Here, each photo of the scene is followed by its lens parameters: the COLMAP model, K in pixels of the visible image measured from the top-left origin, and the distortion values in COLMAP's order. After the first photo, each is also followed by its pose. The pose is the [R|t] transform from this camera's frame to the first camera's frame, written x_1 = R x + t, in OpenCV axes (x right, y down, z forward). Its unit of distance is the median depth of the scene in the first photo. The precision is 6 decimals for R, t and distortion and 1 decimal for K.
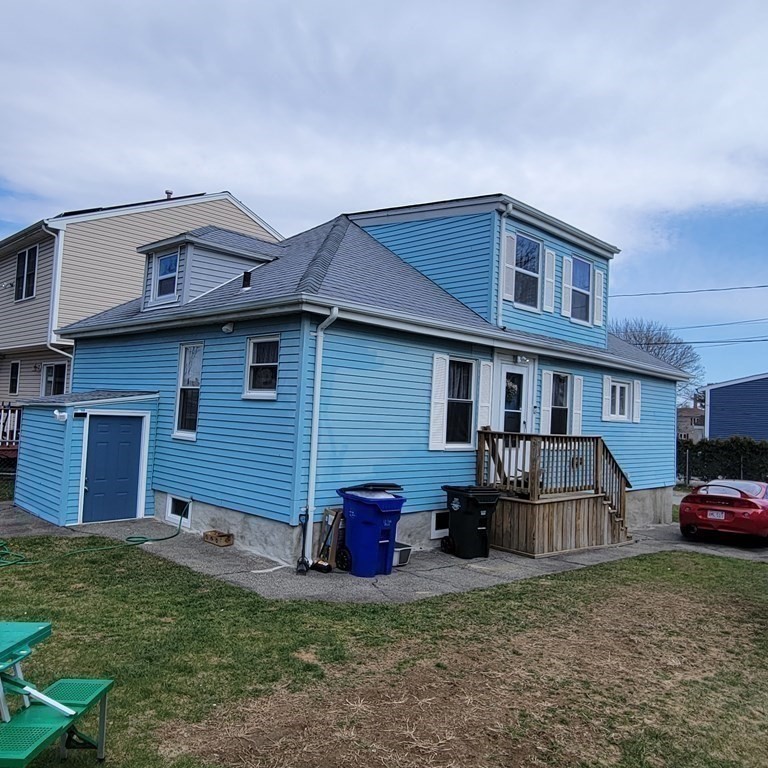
lens RADIAL K [[642.7, 0, 384.3], [0, 642.7, 383.1], [0, 0, 1]] dist [0.002326, -0.012084]
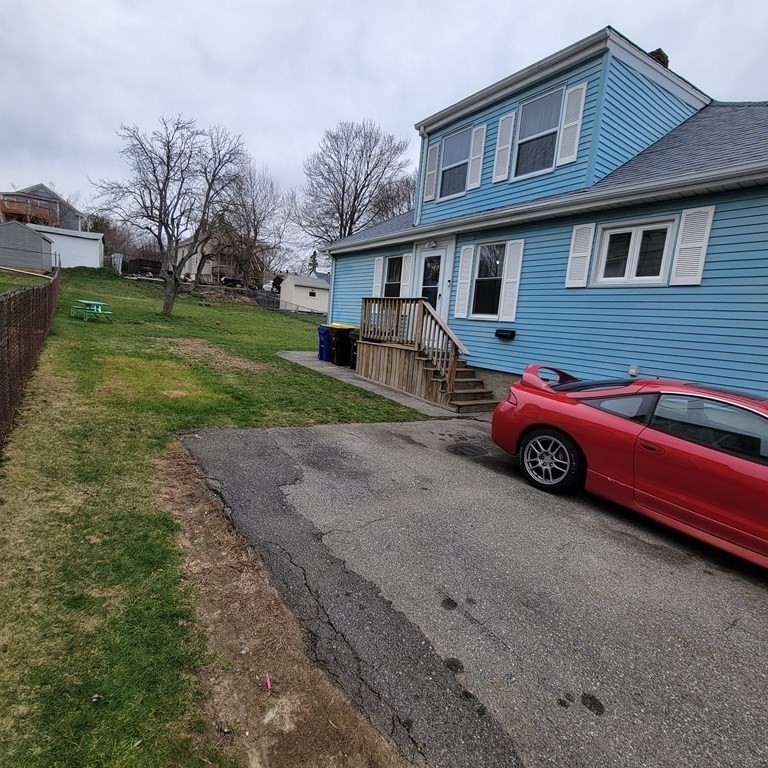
lens RADIAL K [[417.4, 0, 382.2], [0, 417.4, 386.9], [0, 0, 1]] dist [-0.000079, -0.000410]
pose [[-0.155782, 0.081894, -0.984391, 1.058529], [-0.053568, 0.994390, 0.091203, 0.173174], [0.986338, 0.066940, -0.150521, 1.044861]]
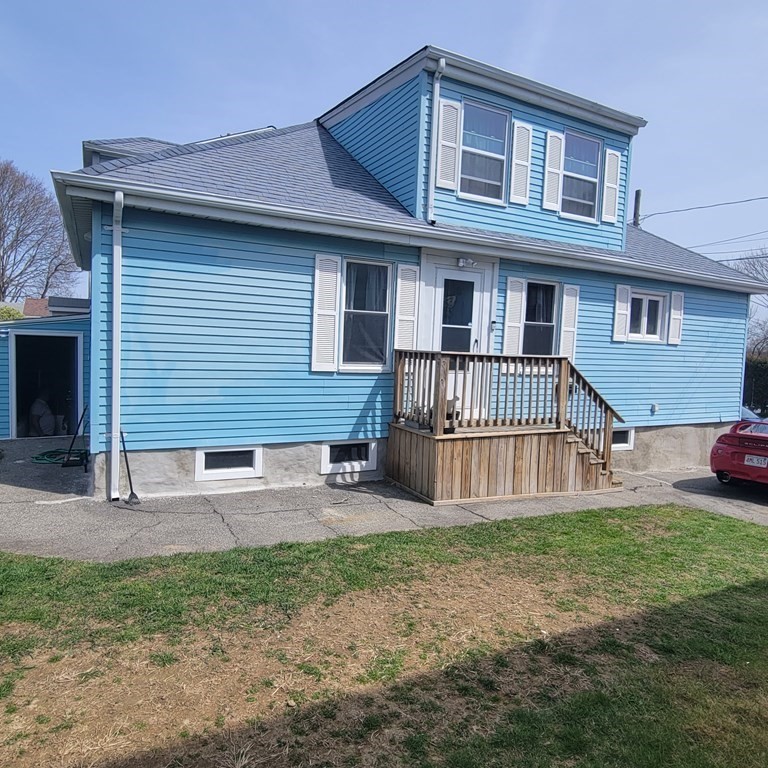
lens RADIAL K [[542.2, 0, 384.1], [0, 542.2, 384.9], [0, 0, 1]] dist [0.003889, -0.006863]
pose [[0.956345, 0.015182, -0.291846, 0.316075], [0.018399, 0.993541, 0.111975, 0.038093], [0.291661, -0.112457, 0.949888, 0.298372]]
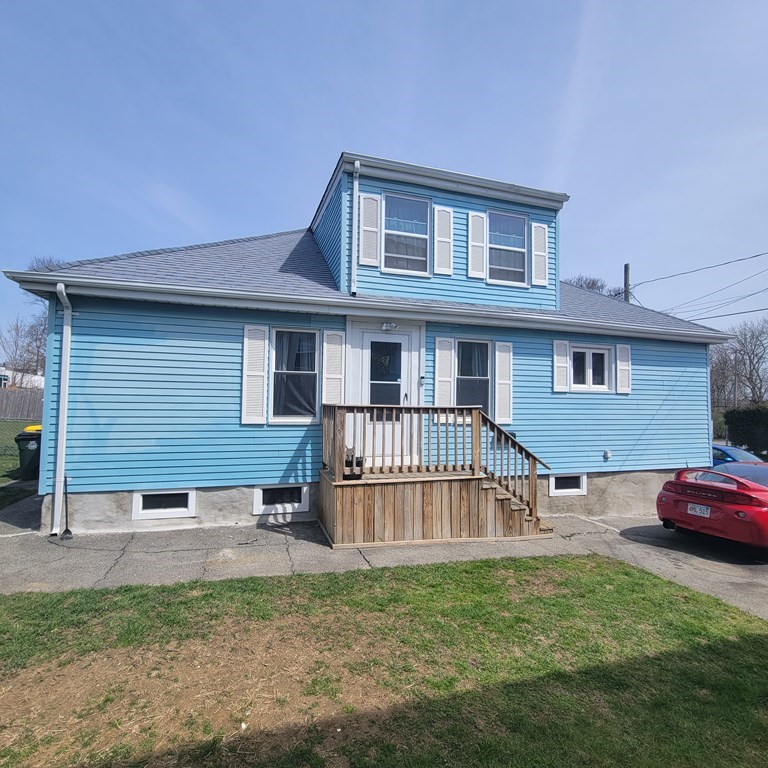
lens RADIAL K [[417.4, 0, 385.1], [0, 417.4, 385.4], [0, 0, 1]] dist [-0.000079, -0.000410]
pose [[0.886326, -0.047988, -0.460568, 0.480455], [0.048611, 0.998762, -0.010516, 0.054000], [0.460503, -0.013068, 0.887562, 0.458270]]
